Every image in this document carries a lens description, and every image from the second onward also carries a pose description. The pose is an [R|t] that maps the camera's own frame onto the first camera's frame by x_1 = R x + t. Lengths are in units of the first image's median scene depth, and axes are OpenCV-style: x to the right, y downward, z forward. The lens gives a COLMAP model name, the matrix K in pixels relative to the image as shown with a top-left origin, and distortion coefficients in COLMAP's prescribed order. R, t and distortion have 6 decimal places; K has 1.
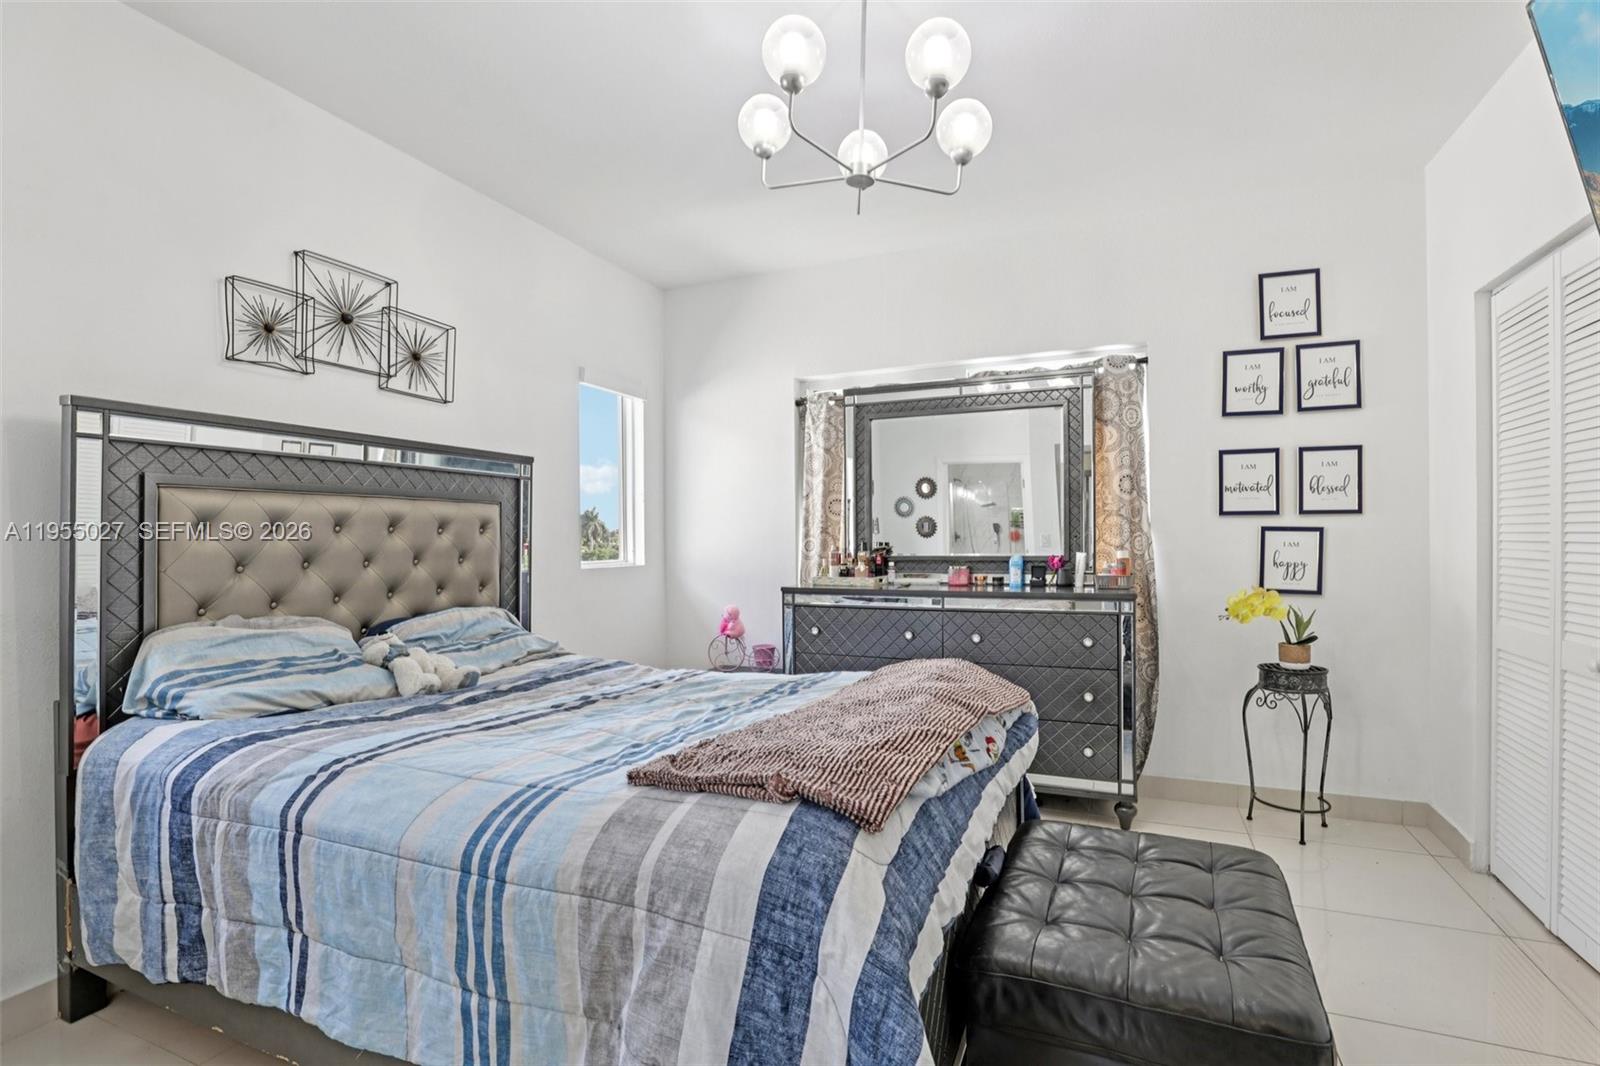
lens RADIAL K [[762.4, 0, 794.1], [0, 762.4, 542.5], [0, 0, 1]] dist [-0.018843, 0.000679]
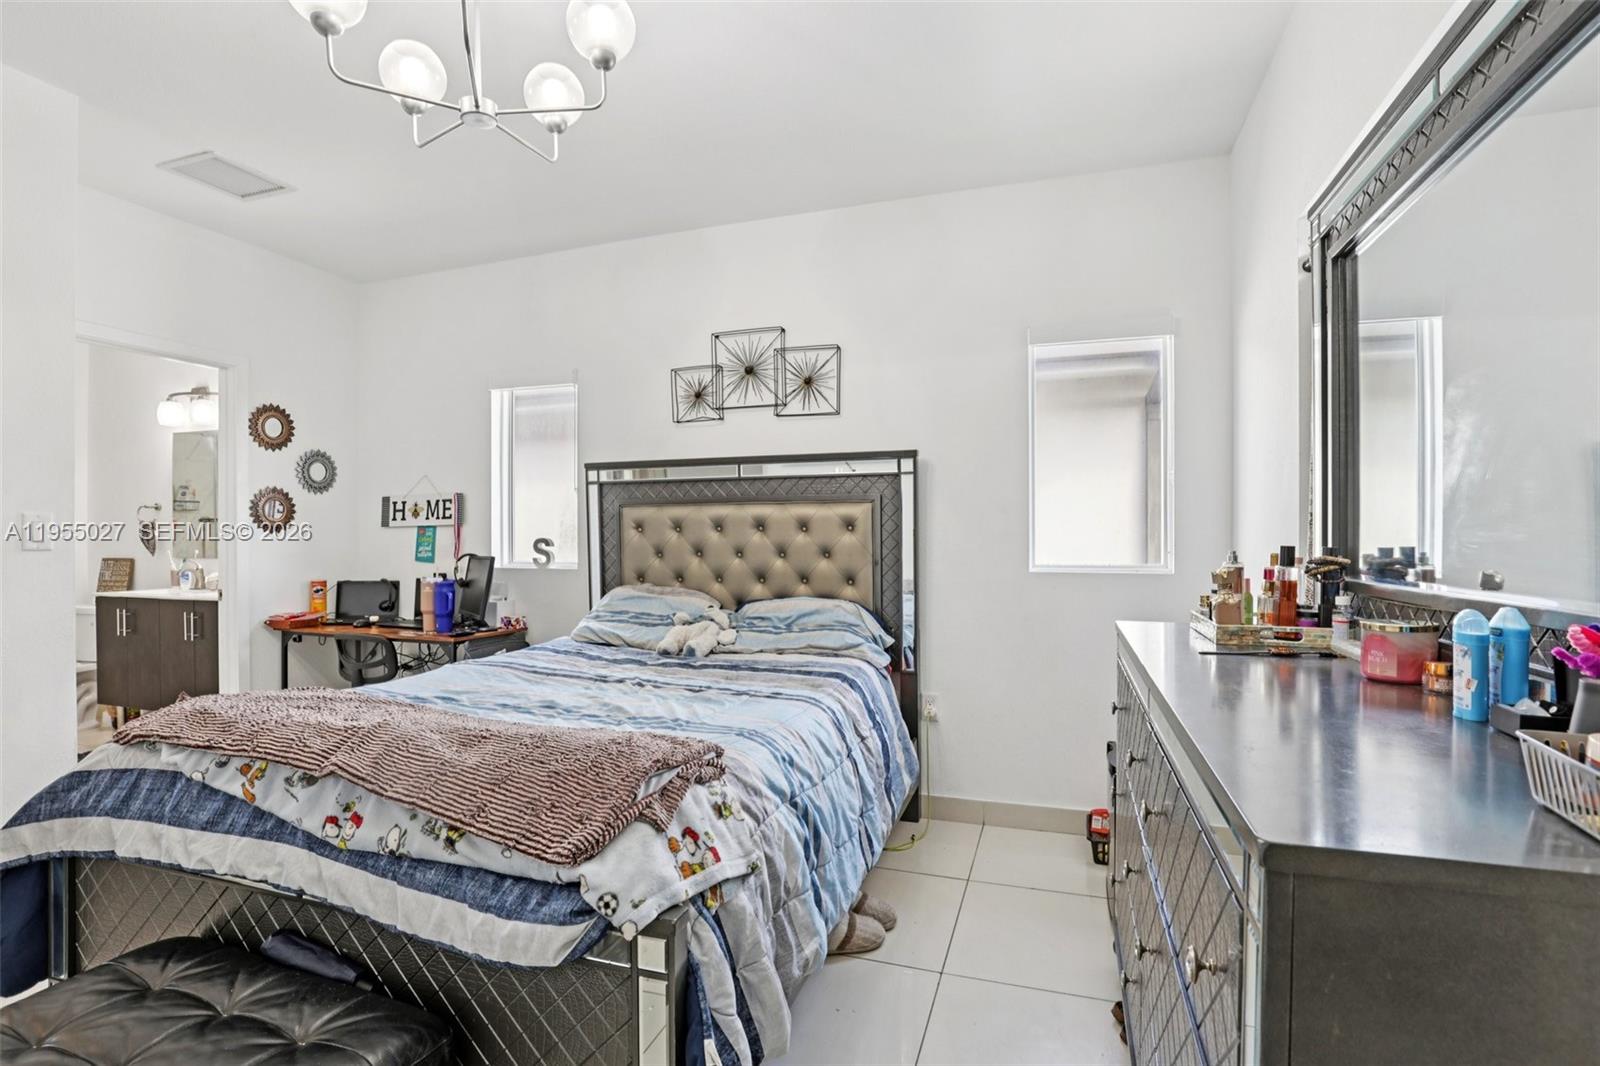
lens RADIAL K [[730.4, 0, 808.6], [0, 730.4, 537.7], [0, 0, 1]] dist [-0.032322, 0.000480]
pose [[0.074252, -0.000928, -0.997239, 0.701522], [-0.006829, 0.999976, -0.001439, -0.001724], [0.997216, 0.006917, 0.074243, 1.026879]]
